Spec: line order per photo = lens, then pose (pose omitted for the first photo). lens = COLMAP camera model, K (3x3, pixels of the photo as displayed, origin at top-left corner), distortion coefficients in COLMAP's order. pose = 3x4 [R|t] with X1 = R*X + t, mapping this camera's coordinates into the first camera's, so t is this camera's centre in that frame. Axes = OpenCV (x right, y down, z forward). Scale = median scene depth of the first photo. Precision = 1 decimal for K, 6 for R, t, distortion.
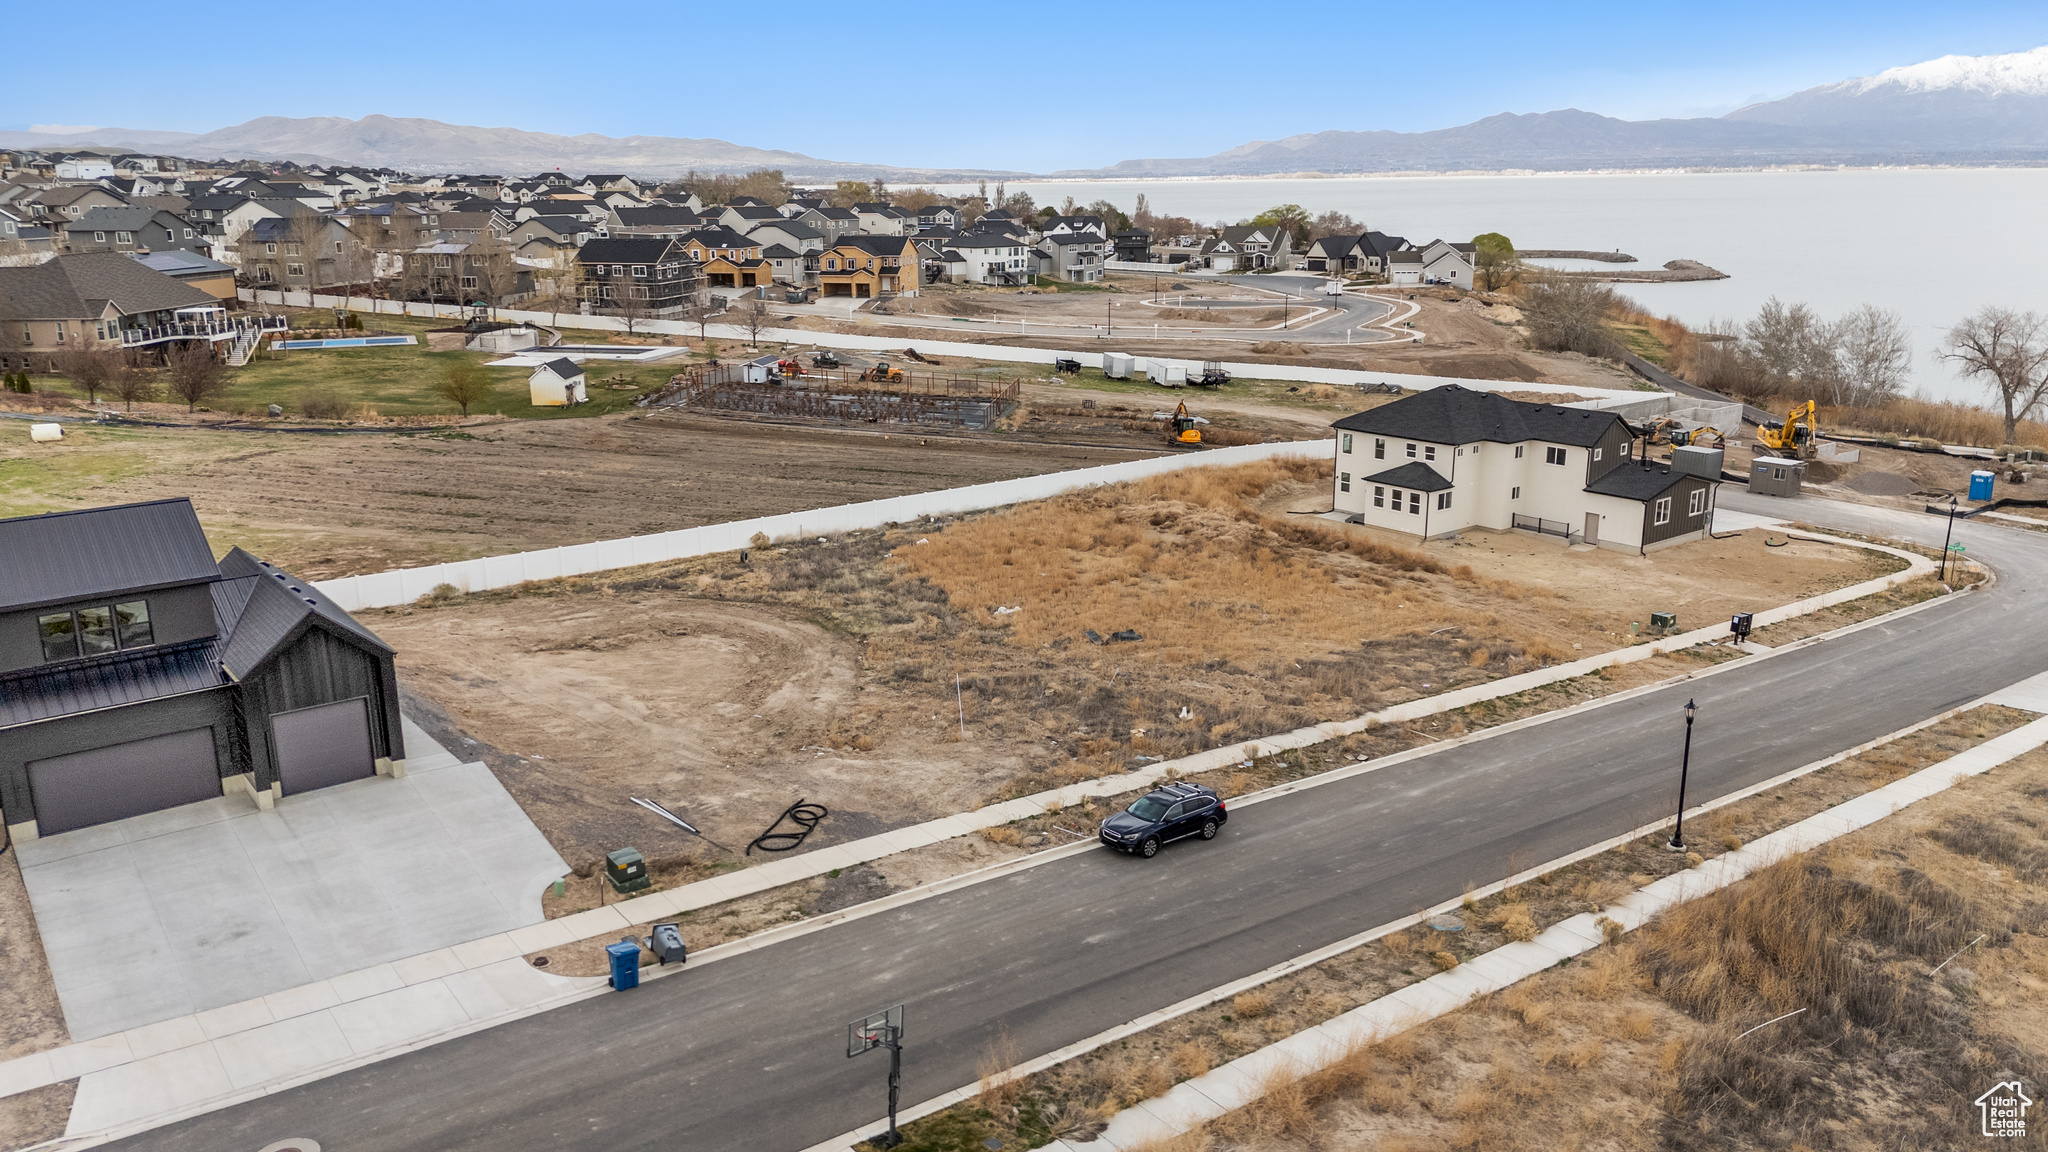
lens RADIAL K [[1494.0, 0, 1027.7], [0, 1494.0, 580.5], [0, 0, 1]] dist [0.087370, -0.090363]
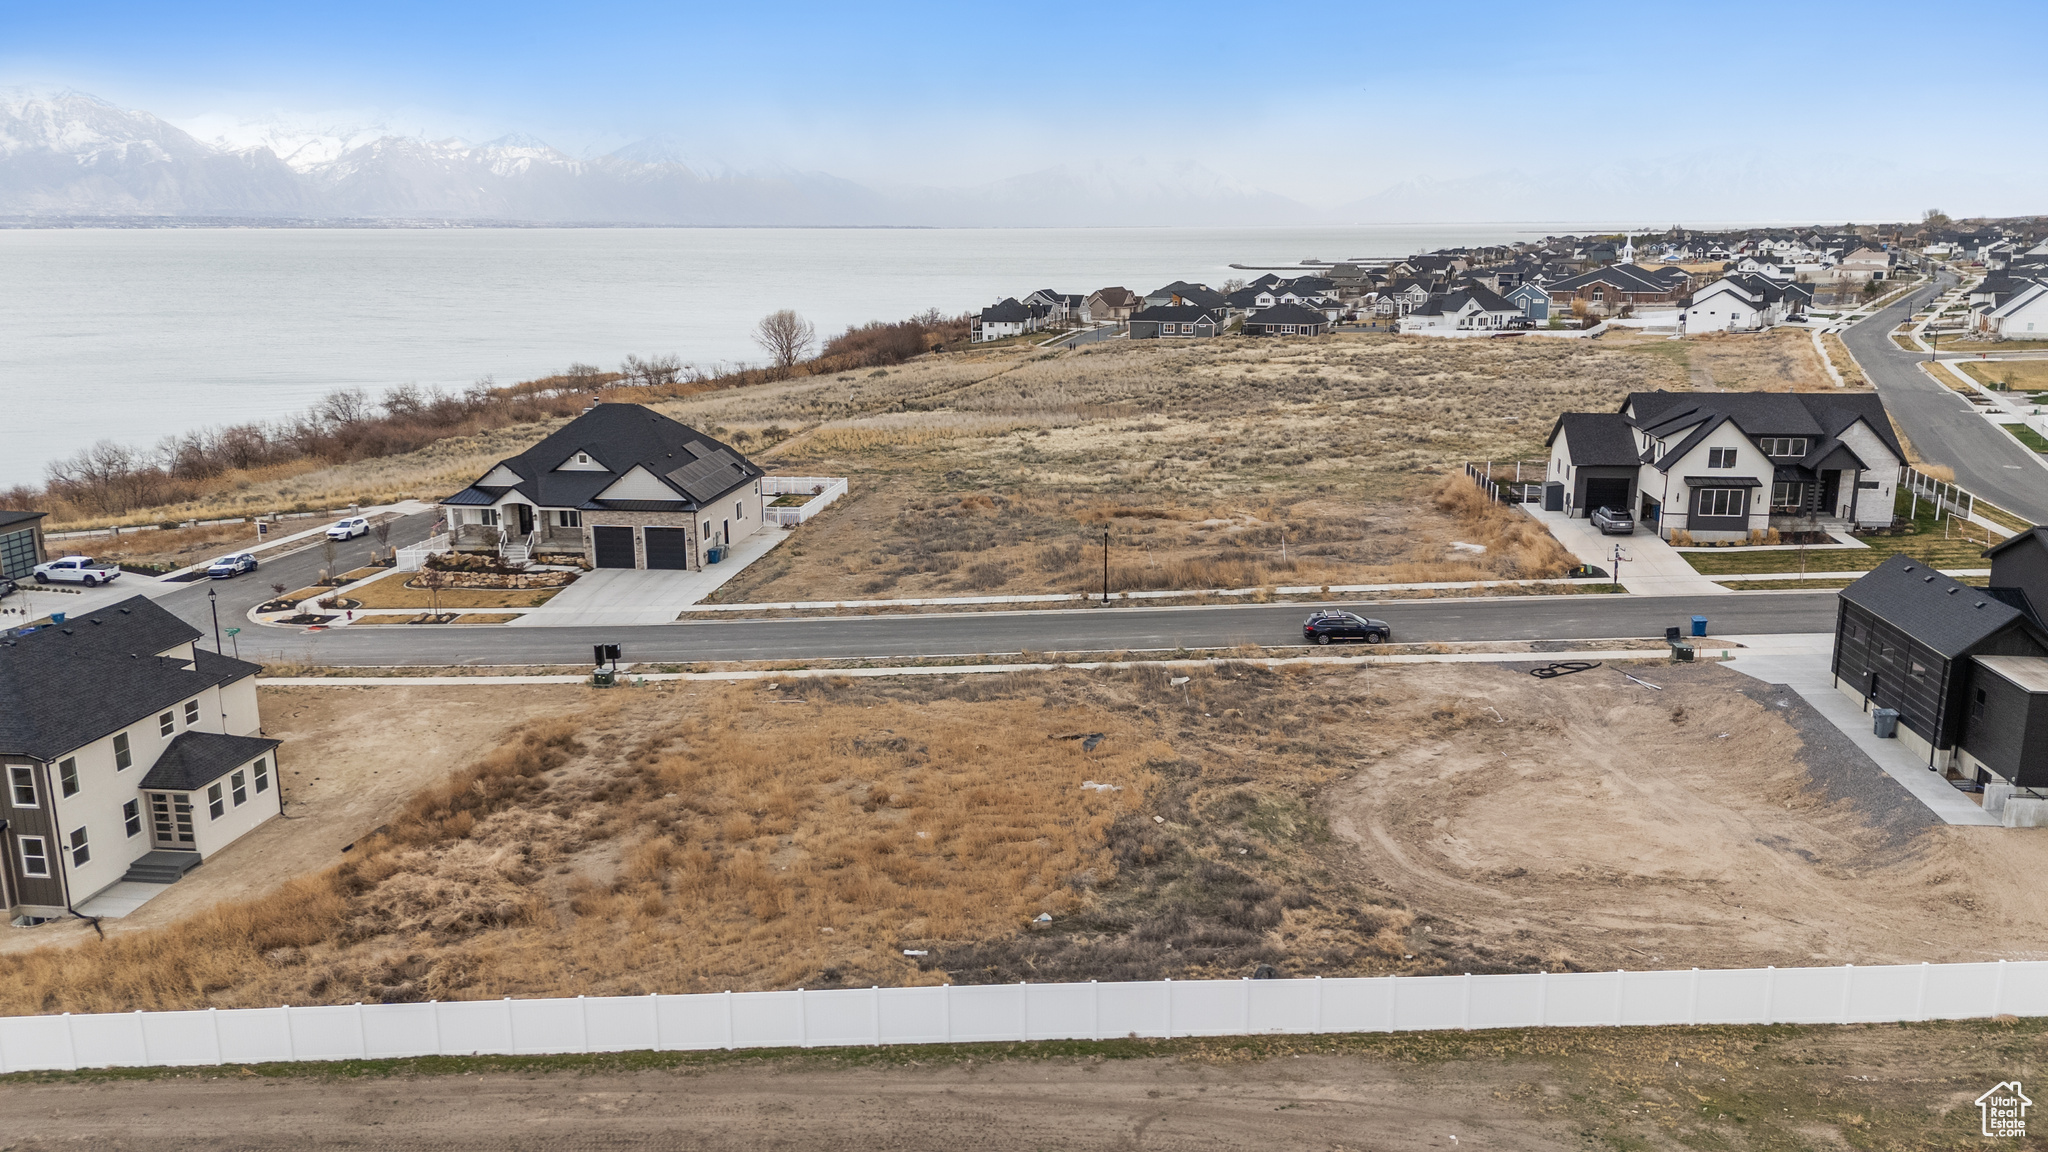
lens RADIAL K [[1500.8, 0, 1029.3], [0, 1500.8, 579.9], [0, 0, 1]] dist [0.068951, -0.065866]
pose [[-0.712380, -0.148696, 0.685860, -0.335346], [0.193906, 0.897546, 0.395994, -0.261357], [-0.674474, 0.415090, -0.610561, 0.930687]]
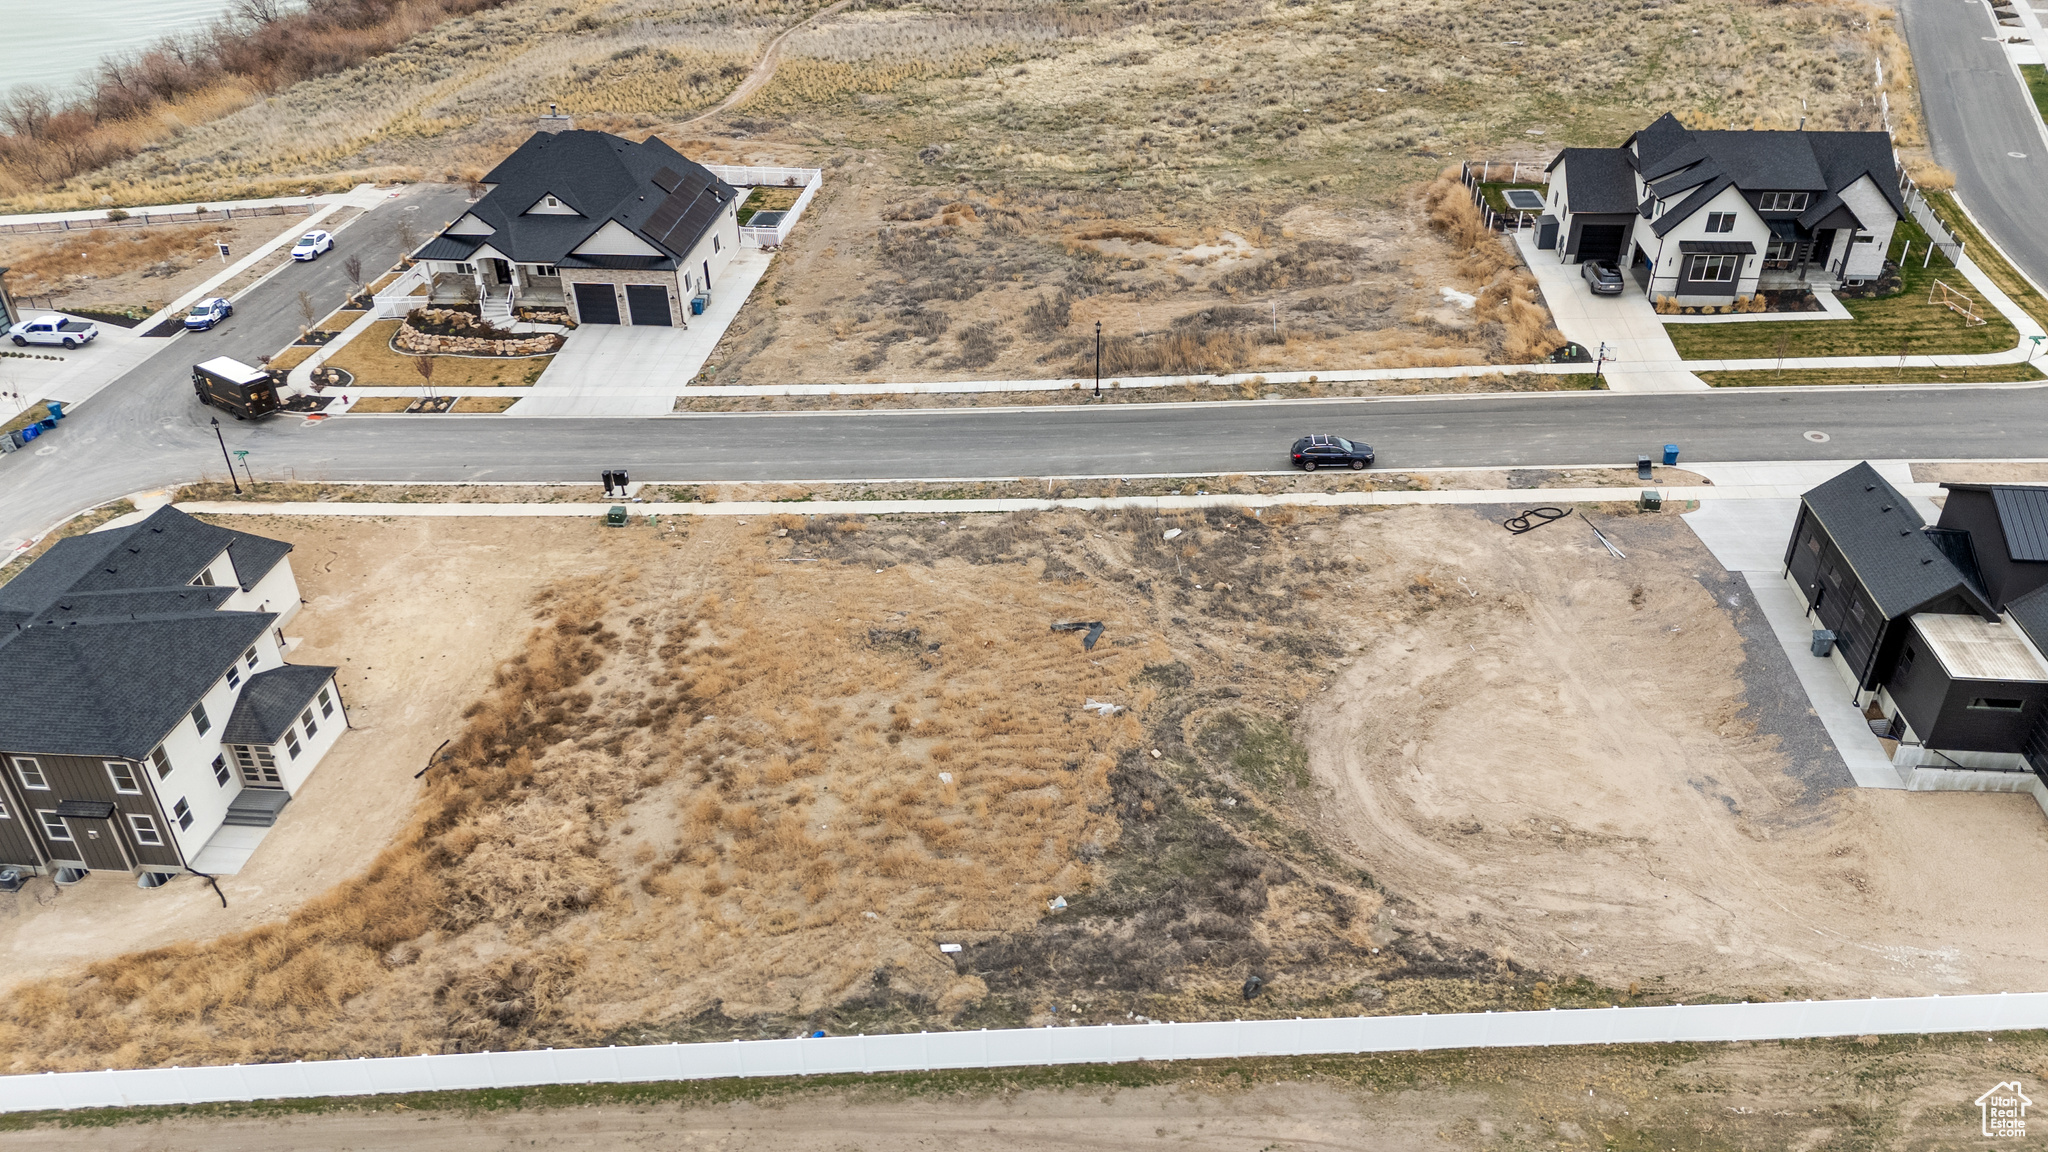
lens RADIAL K [[1500.8, 0, 1029.3], [0, 1500.8, 579.9], [0, 0, 1]] dist [0.068951, -0.065866]
pose [[-0.729326, -0.349806, 0.587979, -0.304085], [0.199002, 0.713788, 0.671495, -0.407080], [-0.654585, 0.606748, -0.450972, 0.871803]]
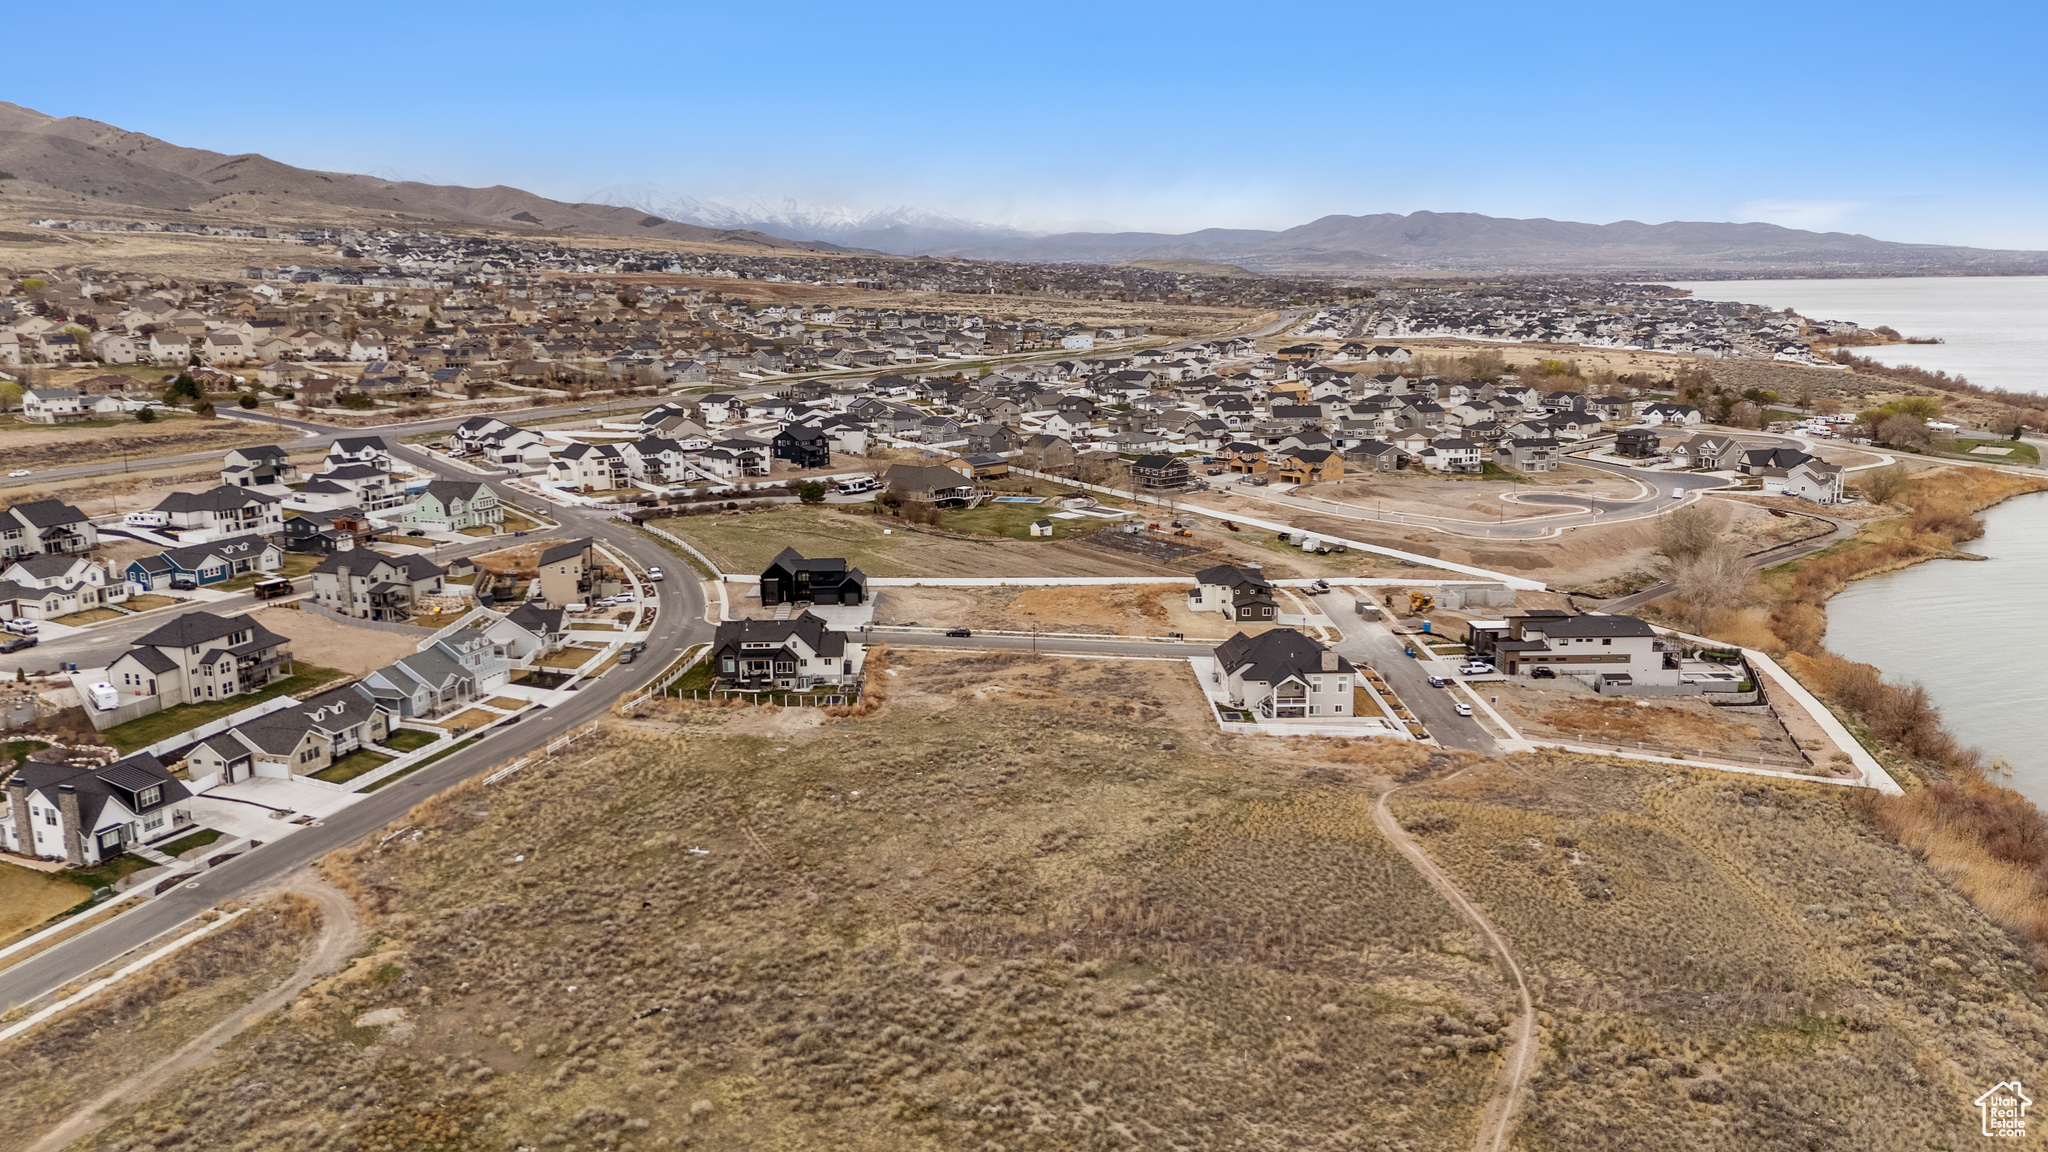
lens RADIAL K [[1483.8, 0, 1032.0], [0, 1483.8, 578.2], [0, 0, 1]] dist [0.142129, -0.113474]
pose [[0.800979, 0.122284, -0.586071, 1.488045], [-0.153331, 0.988169, -0.003374, -0.028532], [0.578725, 0.092566, 0.810253, -1.421799]]
